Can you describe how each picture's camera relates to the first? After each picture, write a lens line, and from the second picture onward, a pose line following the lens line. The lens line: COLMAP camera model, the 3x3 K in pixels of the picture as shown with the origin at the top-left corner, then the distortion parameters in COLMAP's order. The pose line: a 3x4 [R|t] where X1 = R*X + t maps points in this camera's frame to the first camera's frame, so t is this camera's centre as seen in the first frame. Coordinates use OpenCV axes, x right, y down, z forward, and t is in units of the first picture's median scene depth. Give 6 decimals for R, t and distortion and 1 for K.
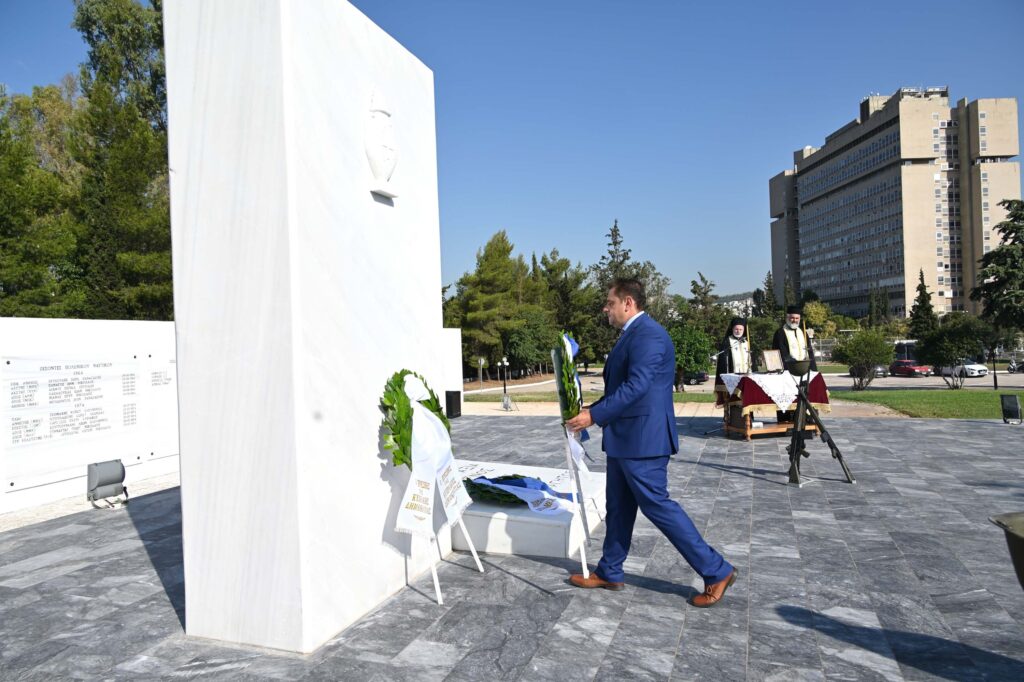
lens RADIAL K [[675.5, 0, 508.7], [0, 675.5, 342.3], [0, 0, 1]] dist [0.001455, -0.002165]
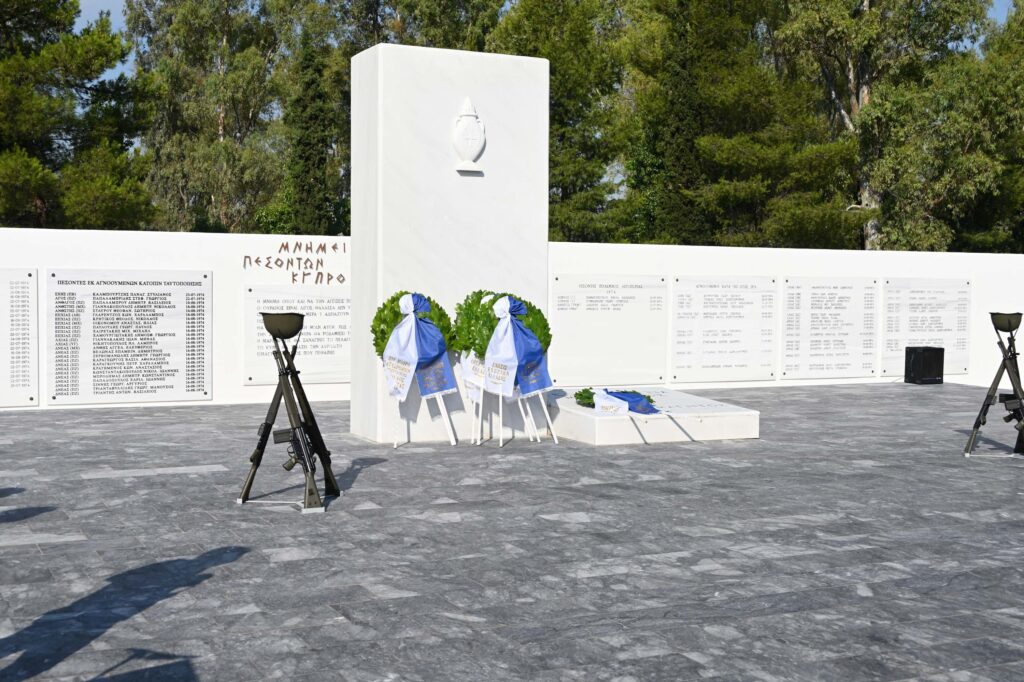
lens RADIAL K [[1344.5, 0, 512.0], [0, 1344.5, 341.0], [0, 0, 1]] dist [-0.000209, -0.002141]
pose [[0.712412, 0.072762, -0.697979, 0.296205], [-0.035077, 0.997059, 0.068138, -0.007626], [0.700884, -0.024060, 0.712870, -0.157168]]
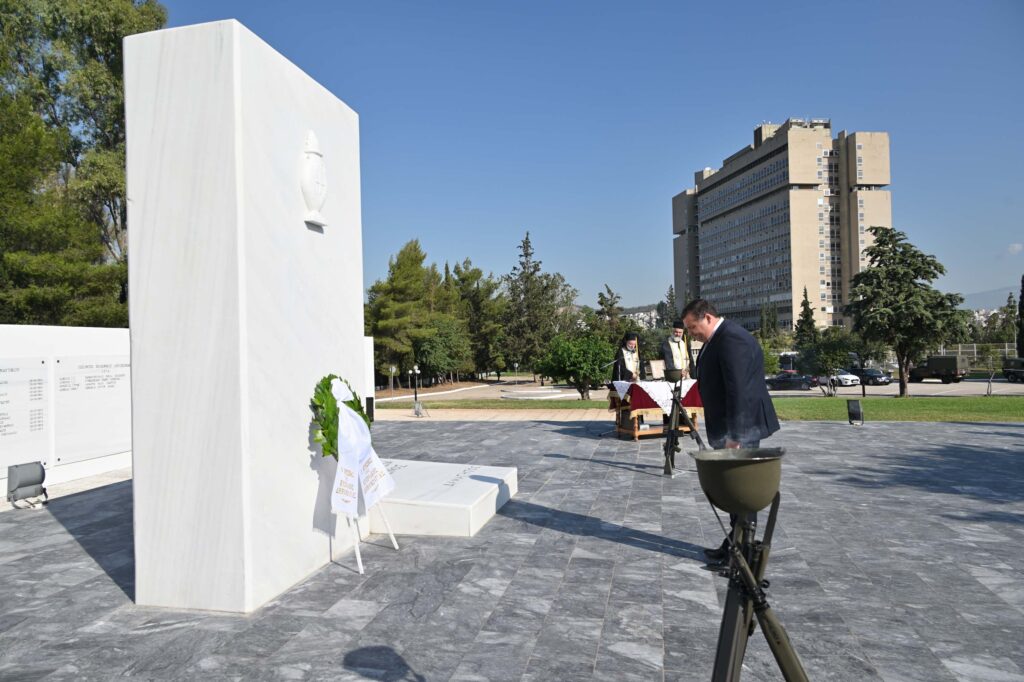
lens RADIAL K [[675.5, 0, 508.7], [0, 675.5, 342.3], [0, 0, 1]] dist [0.001455, -0.002165]
pose [[0.991479, 0.010765, 0.129818, -0.000605], [-0.009129, 0.999871, -0.013196, -0.000341], [-0.129943, 0.011898, 0.991450, -0.029663]]
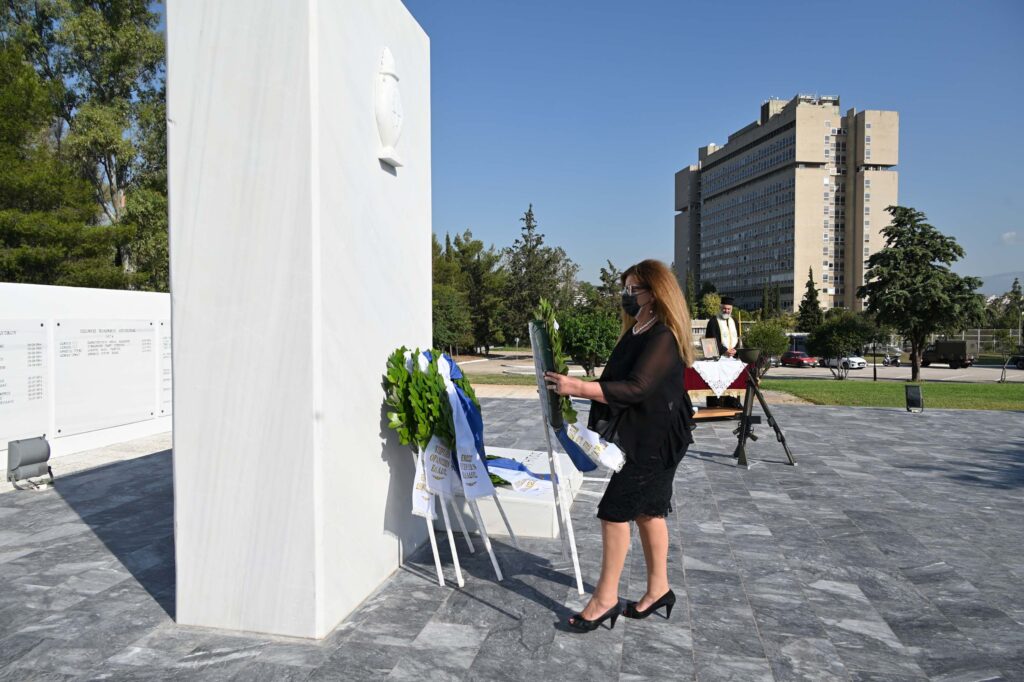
lens RADIAL K [[678.5, 0, 506.8], [0, 678.5, 341.1], [0, 0, 1]] dist [0.002174, 0.000207]
pose [[0.990111, 0.028972, 0.137264, -0.022219], [-0.032357, 0.999223, 0.022494, 0.001028], [-0.136506, -0.026713, 0.990279, 0.002741]]
